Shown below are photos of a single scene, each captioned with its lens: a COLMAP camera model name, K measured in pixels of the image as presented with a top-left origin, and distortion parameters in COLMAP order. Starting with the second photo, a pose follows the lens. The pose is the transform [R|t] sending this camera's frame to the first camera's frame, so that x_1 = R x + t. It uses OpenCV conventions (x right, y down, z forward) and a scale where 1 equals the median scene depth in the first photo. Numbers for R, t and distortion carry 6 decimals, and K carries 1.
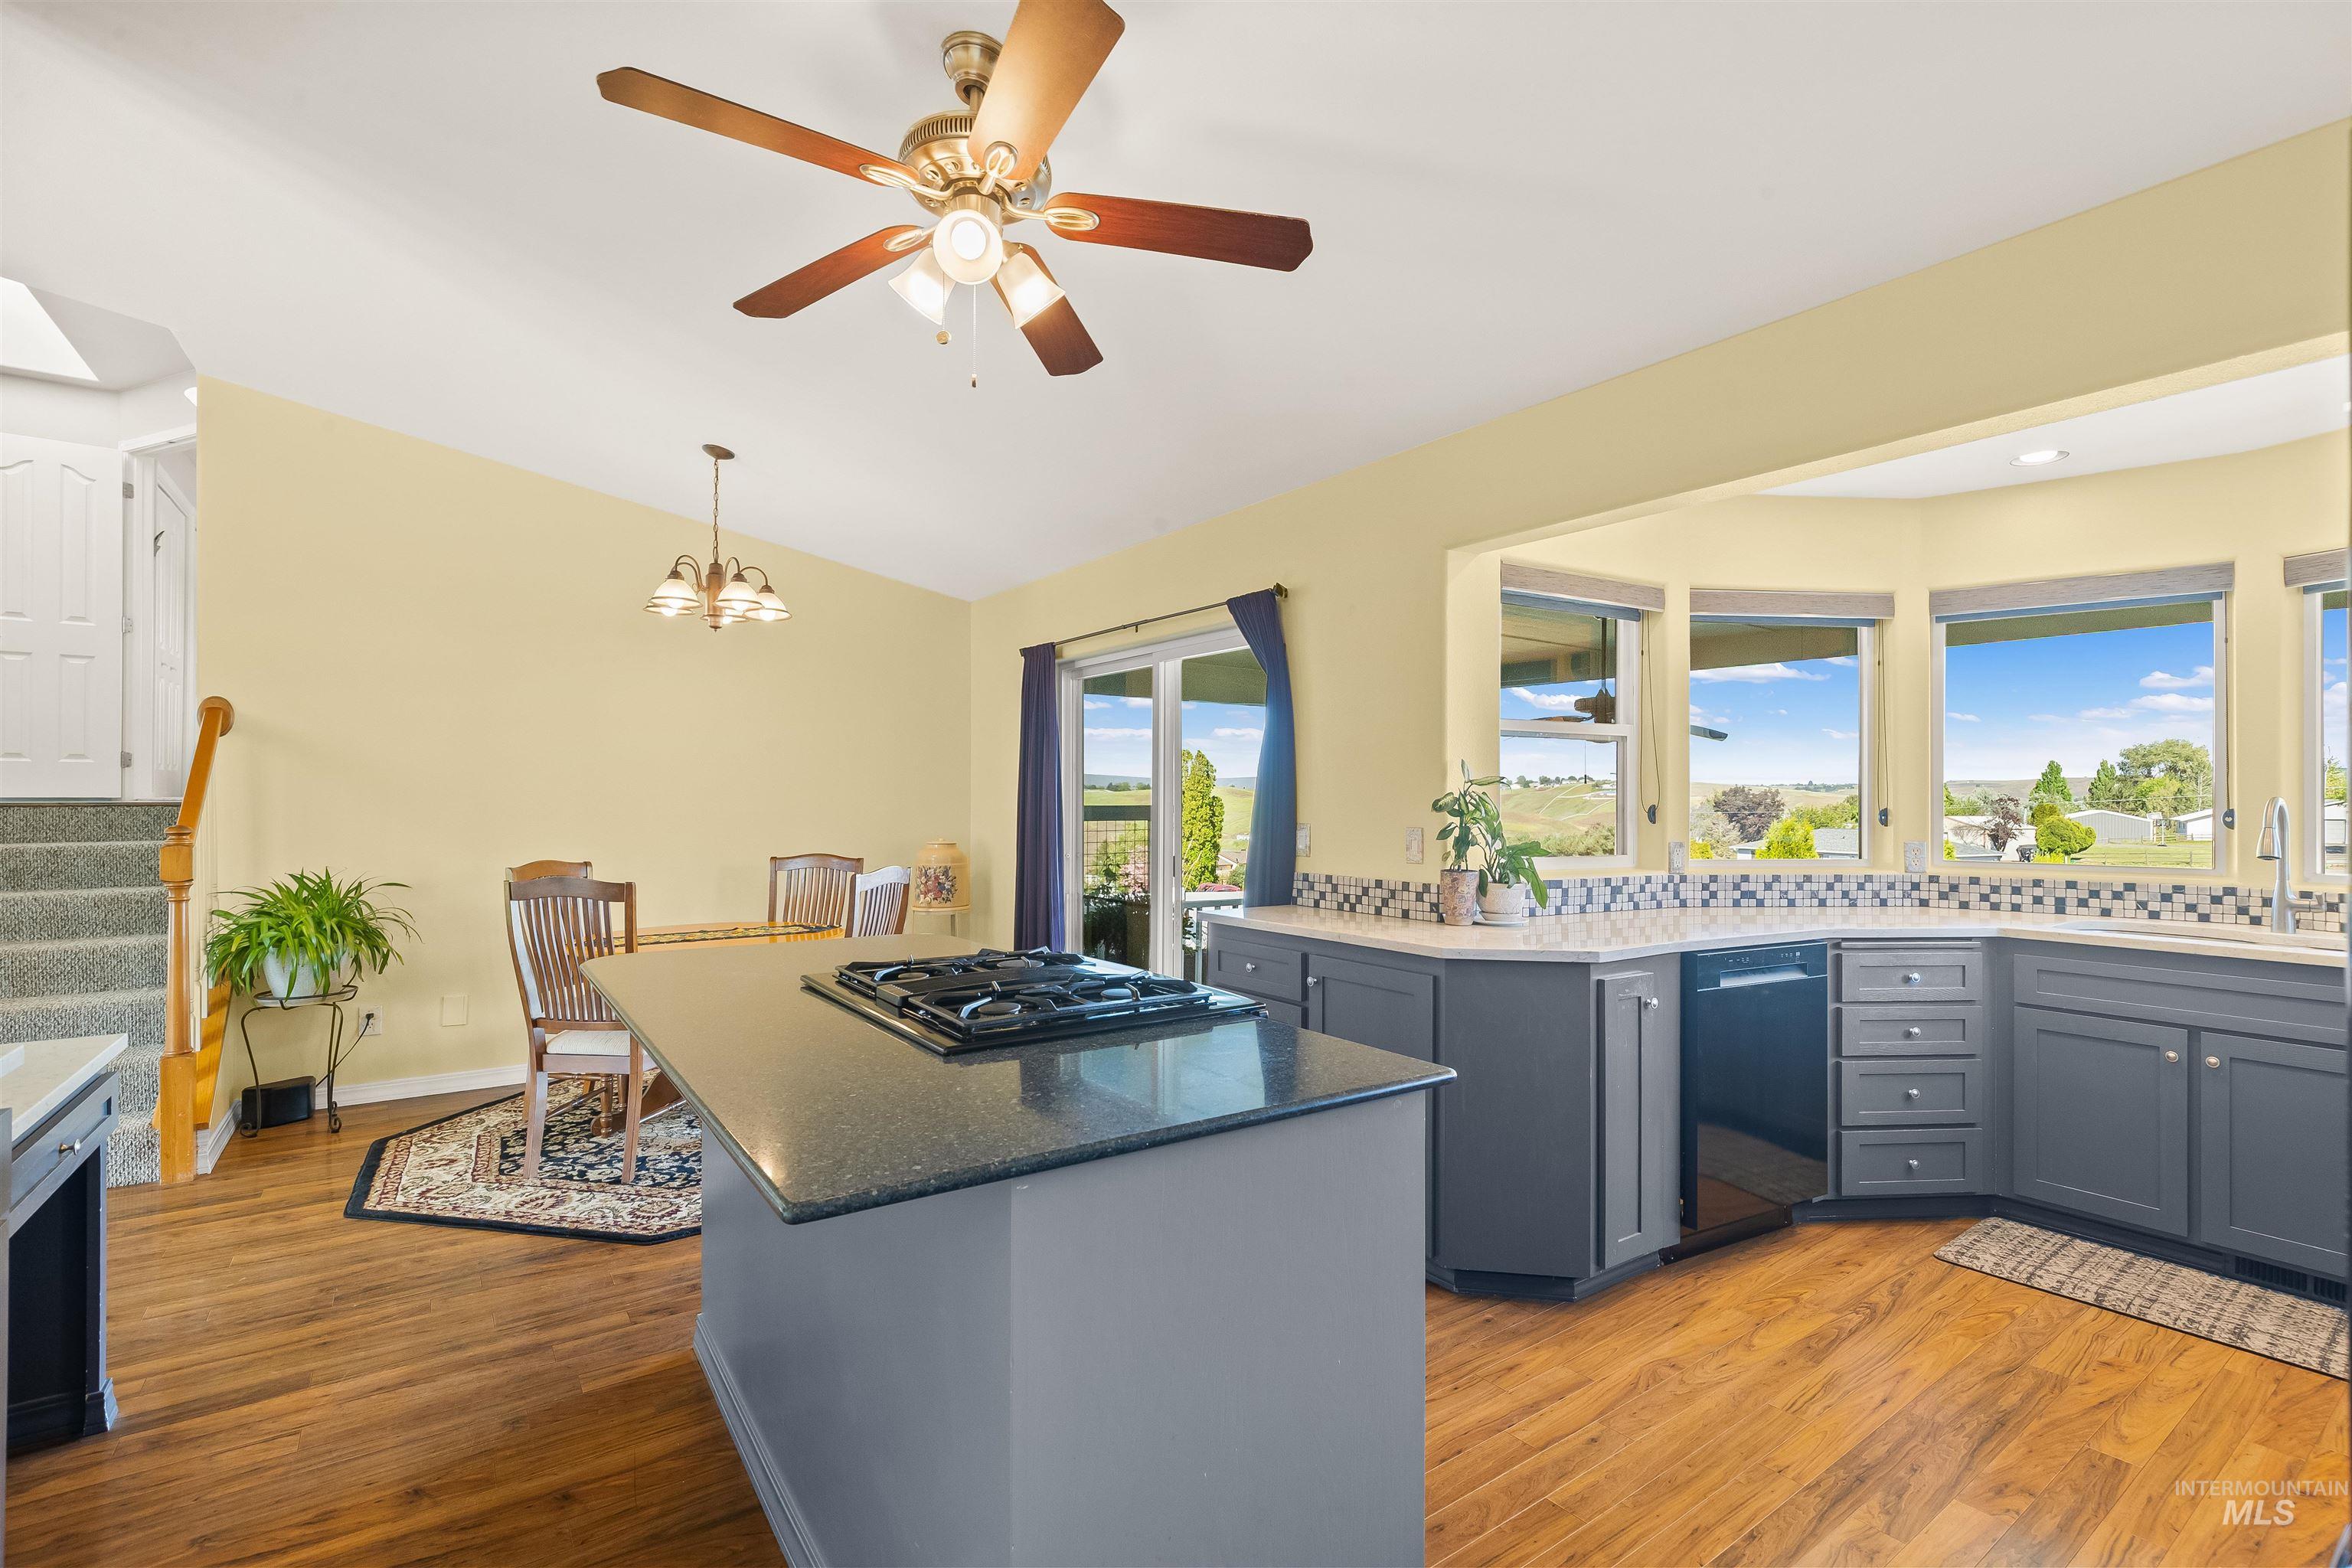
lens RADIAL K [[1070.6, 0, 1185.6], [0, 1070.6, 789.5], [0, 0, 1]] dist [-0.003727, 0.000247]
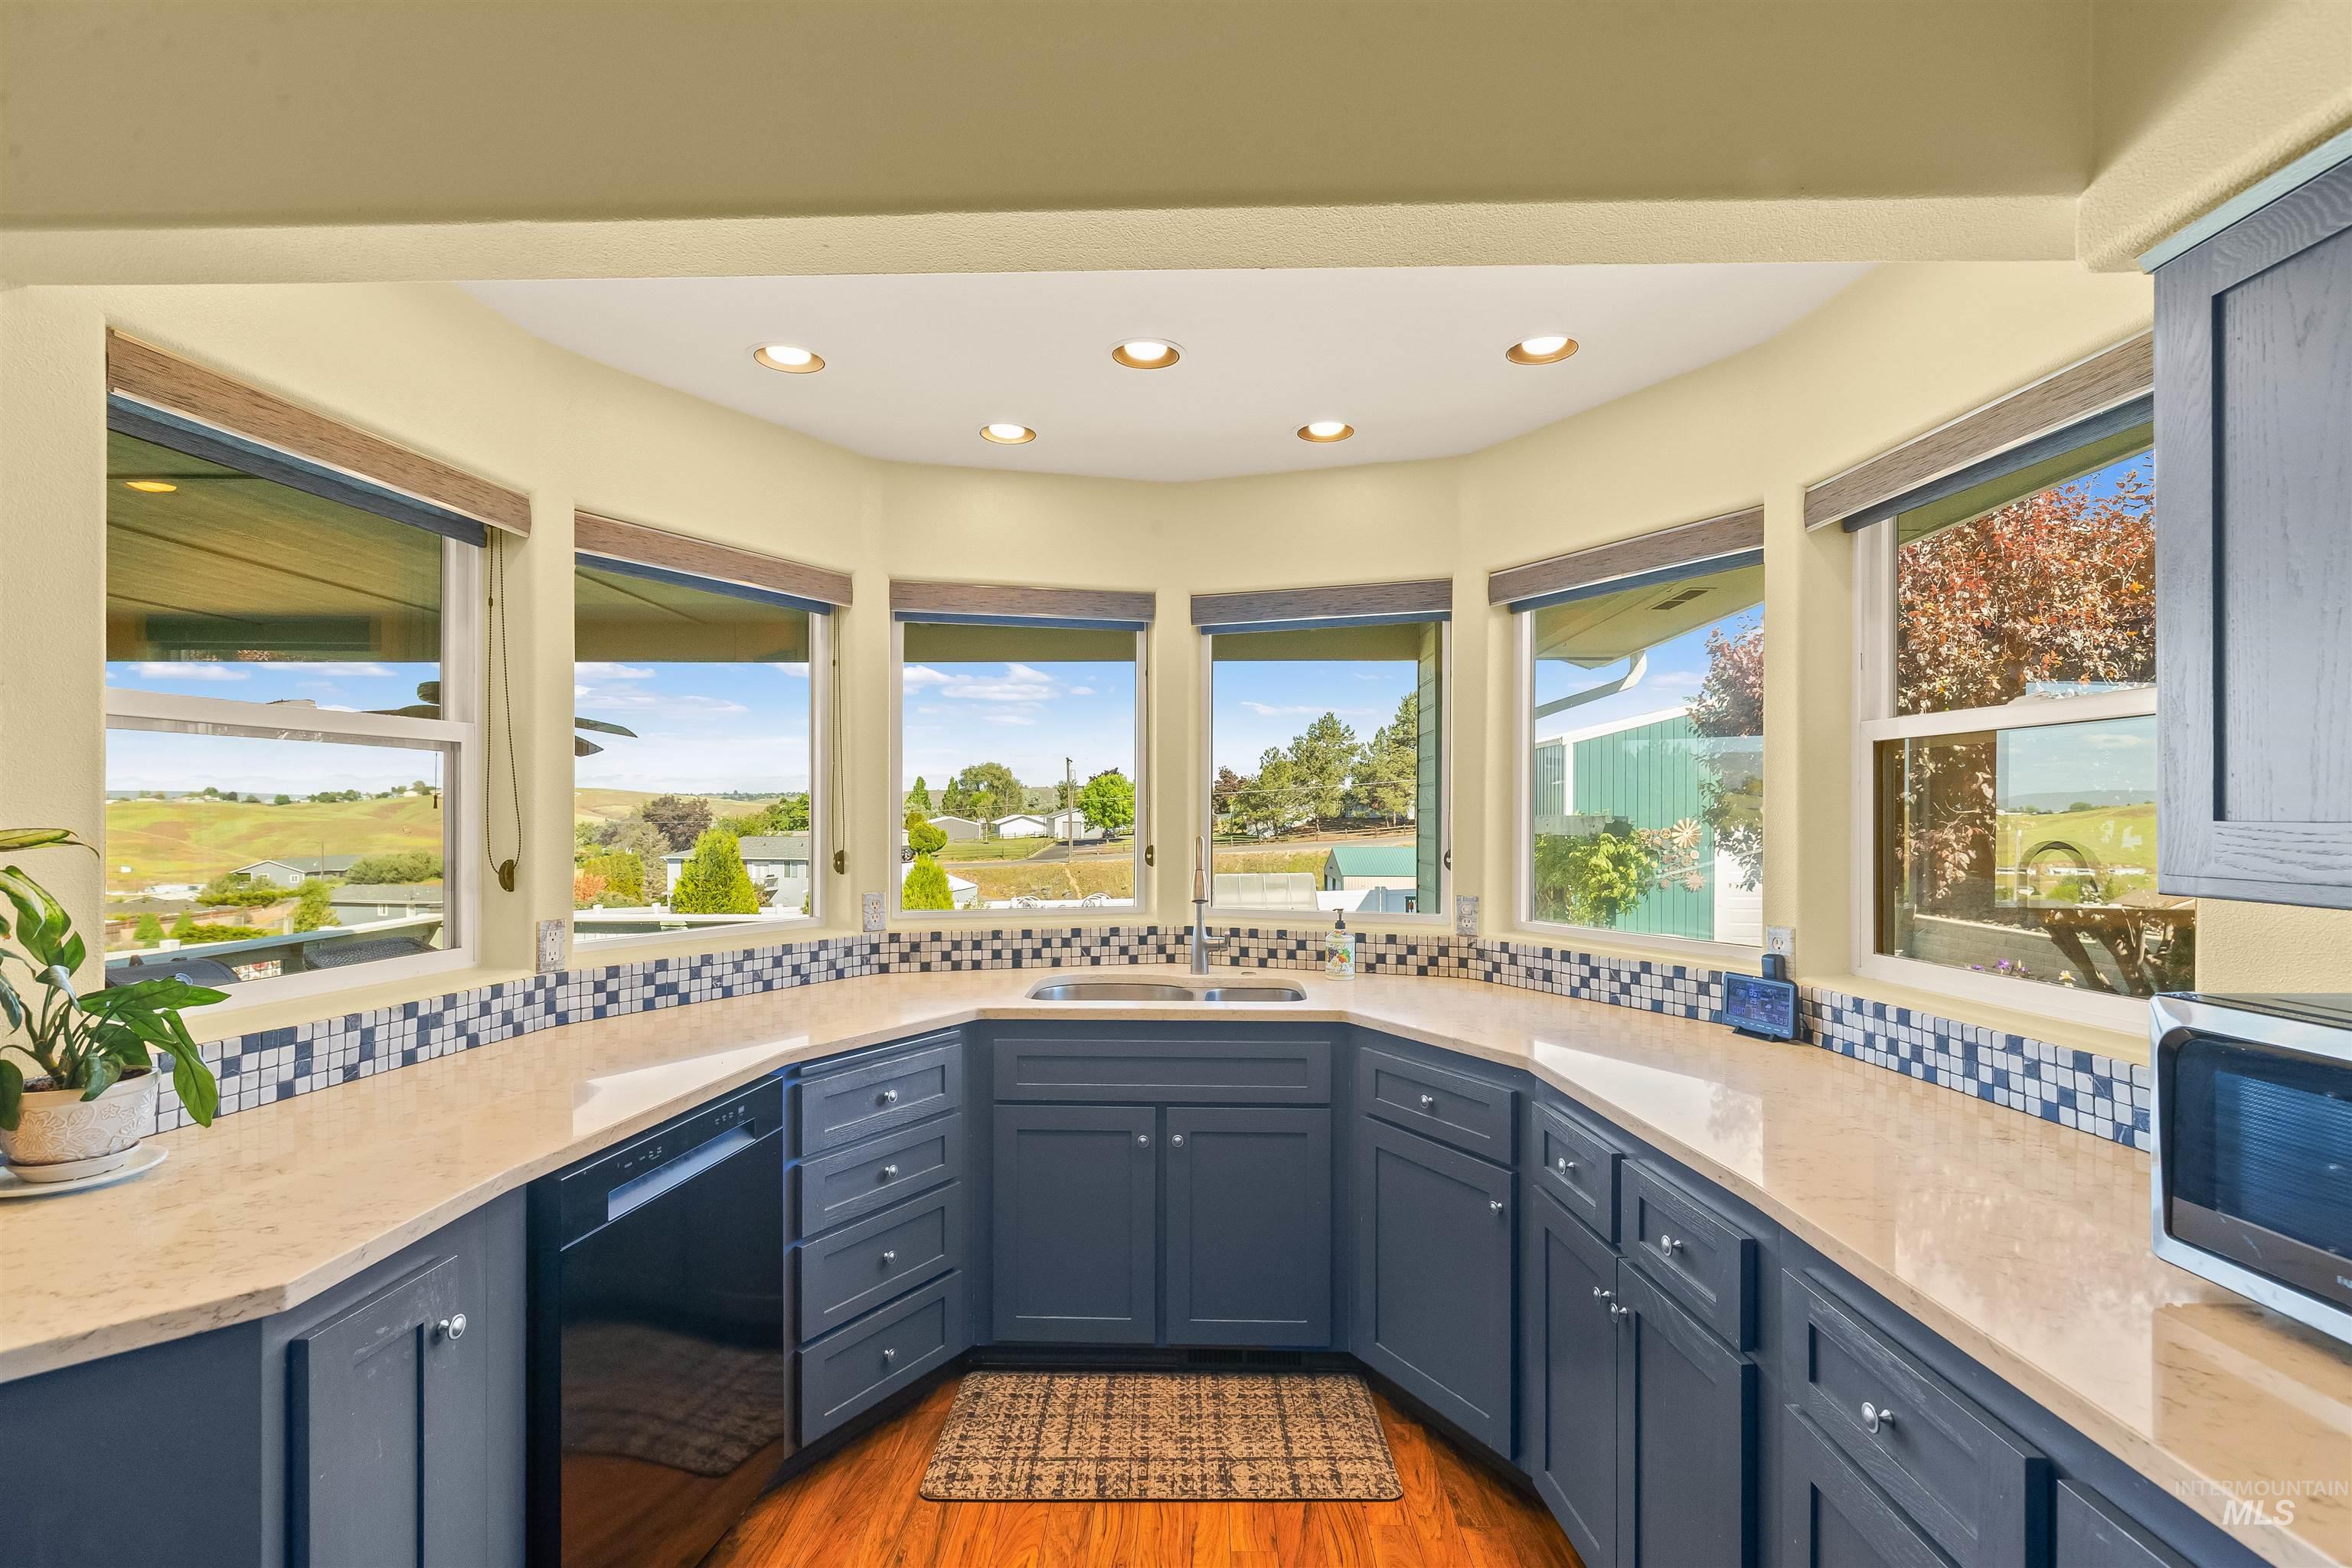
lens RADIAL K [[1076.9, 0, 1171.7], [0, 1076.9, 812.2], [0, 0, 1]] dist [-0.002207, -0.000673]
pose [[0.610528, -0.005359, 0.791976, 0.198734], [-0.004991, 0.999931, 0.010613, -0.021337], [-0.791979, -0.010432, 0.610460, 0.362700]]
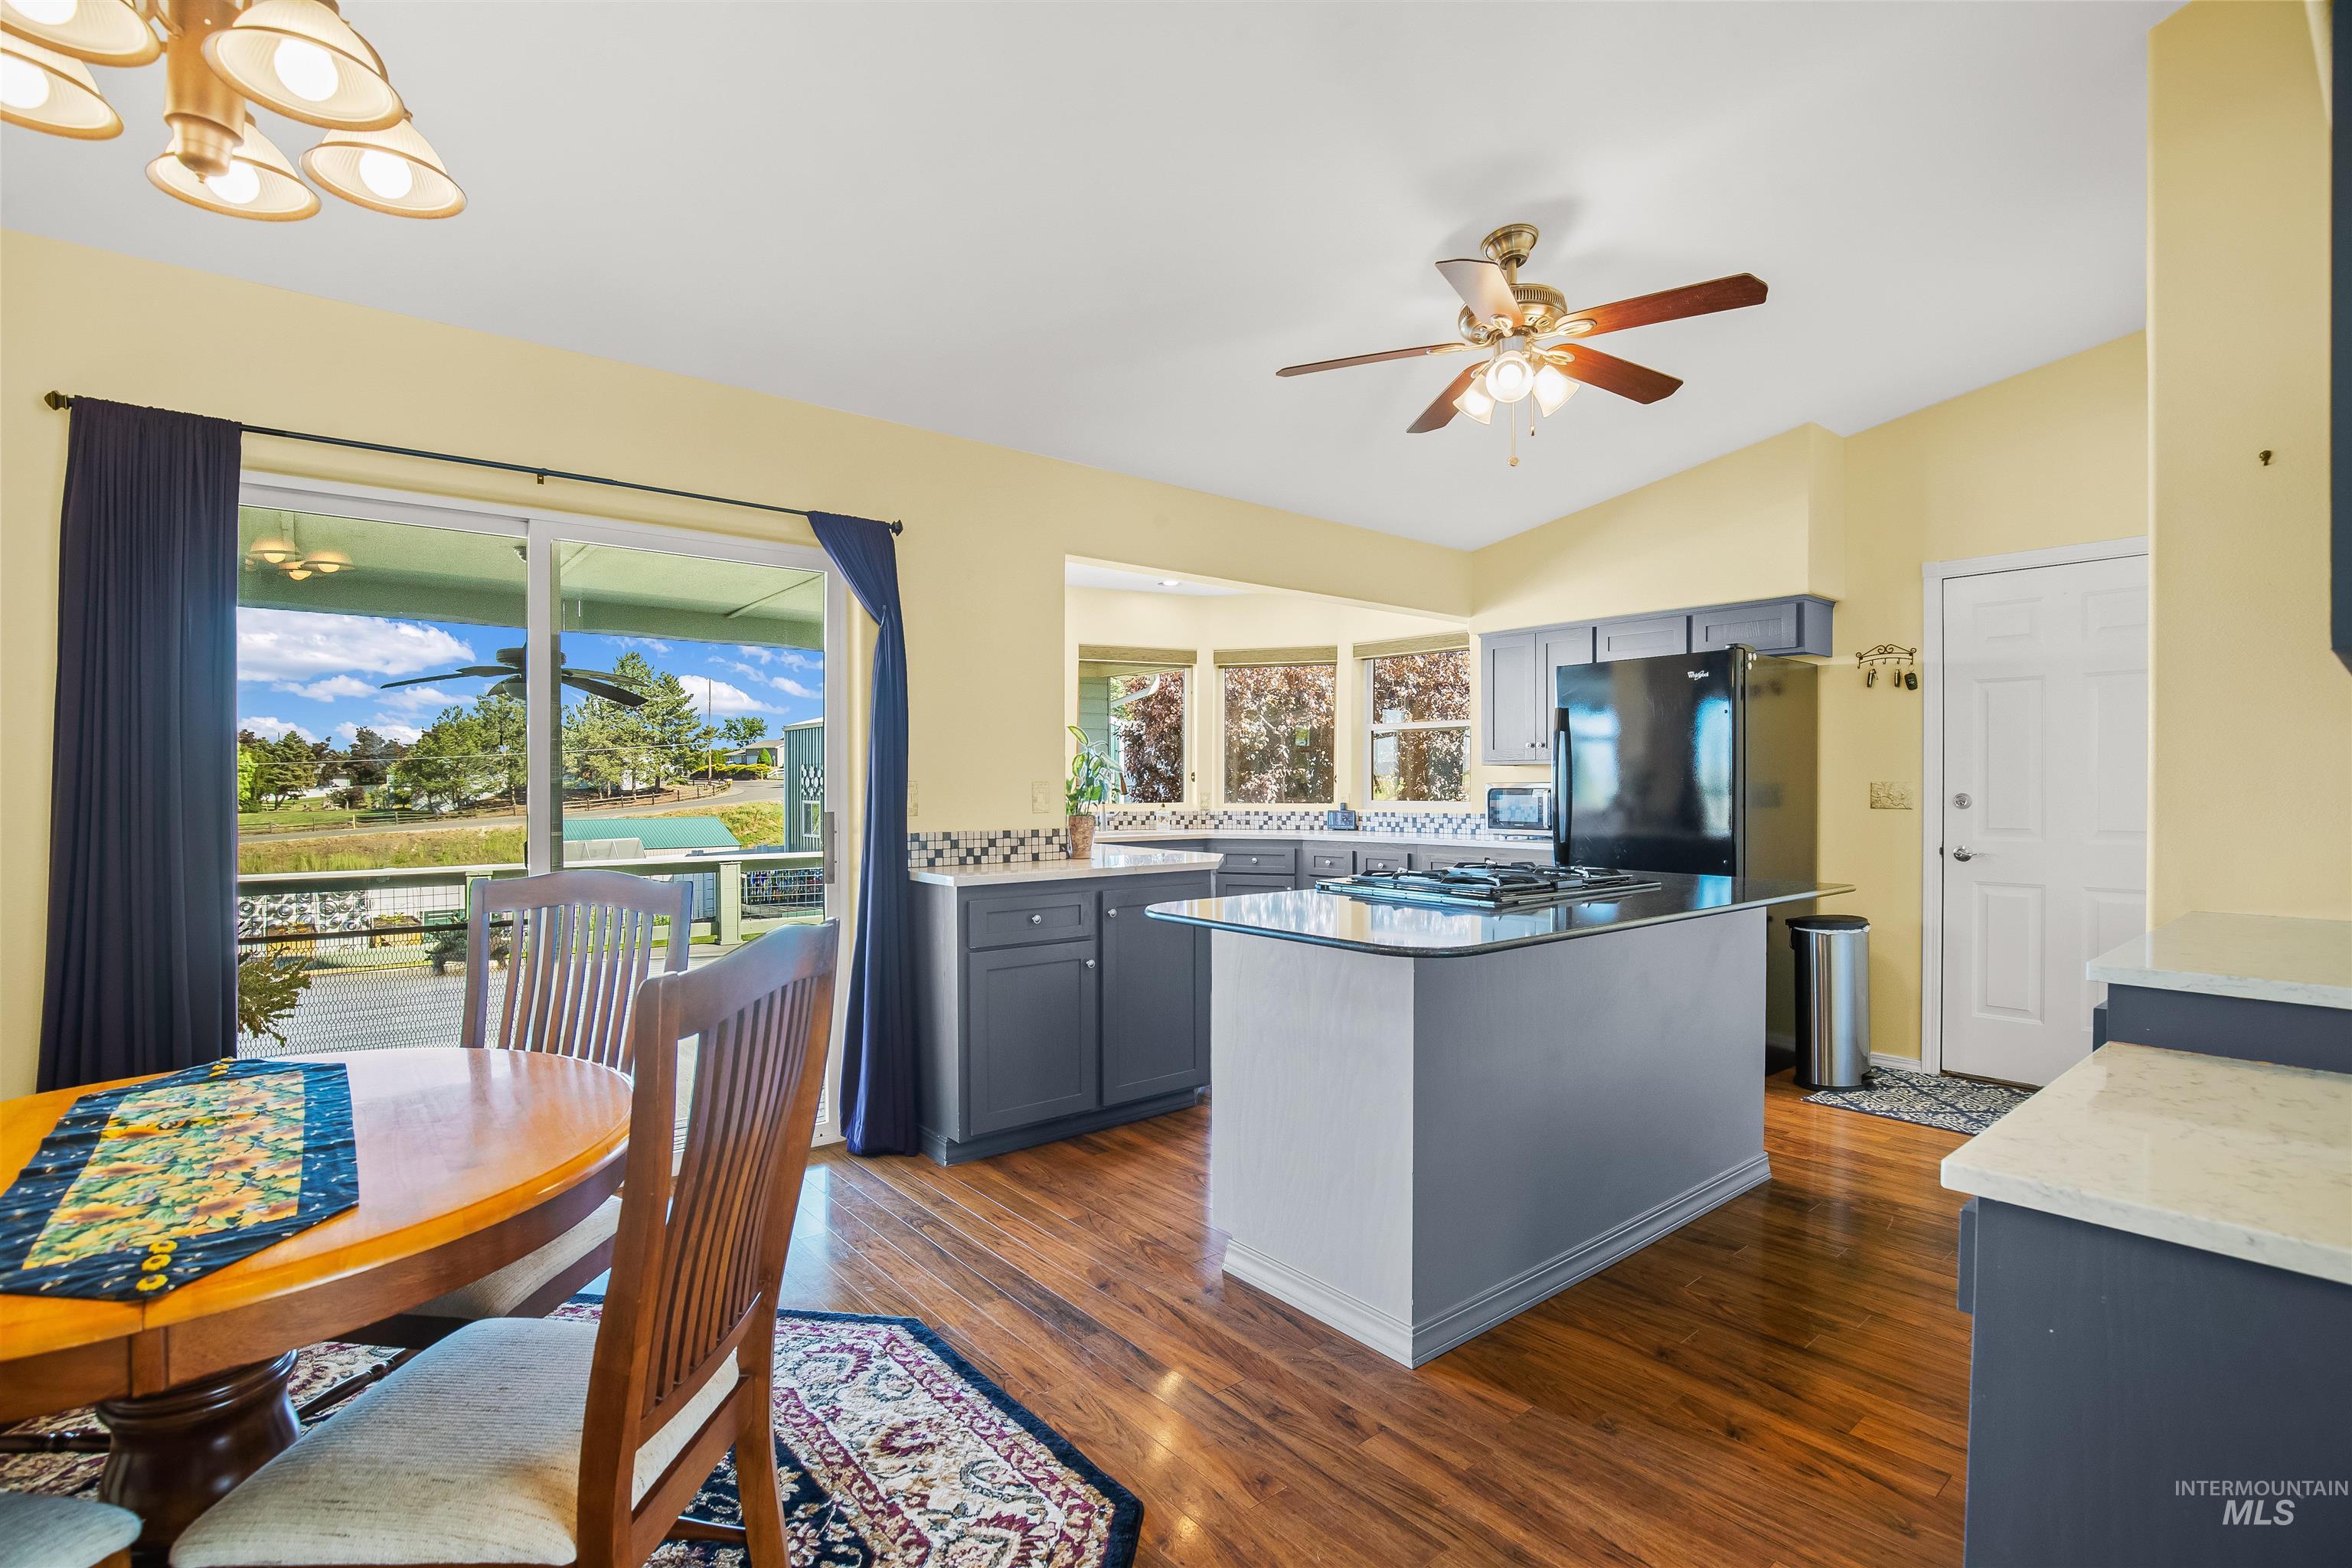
lens RADIAL K [[1082.5, 0, 1187.6], [0, 1082.5, 791.4], [0, 0, 1]] dist [-0.032222, 0.000052]
pose [[-0.067507, -0.012393, 0.997642, -0.900124], [-0.010116, 0.999880, 0.011736, 0.028100], [-0.997668, -0.009300, -0.067624, 0.853392]]
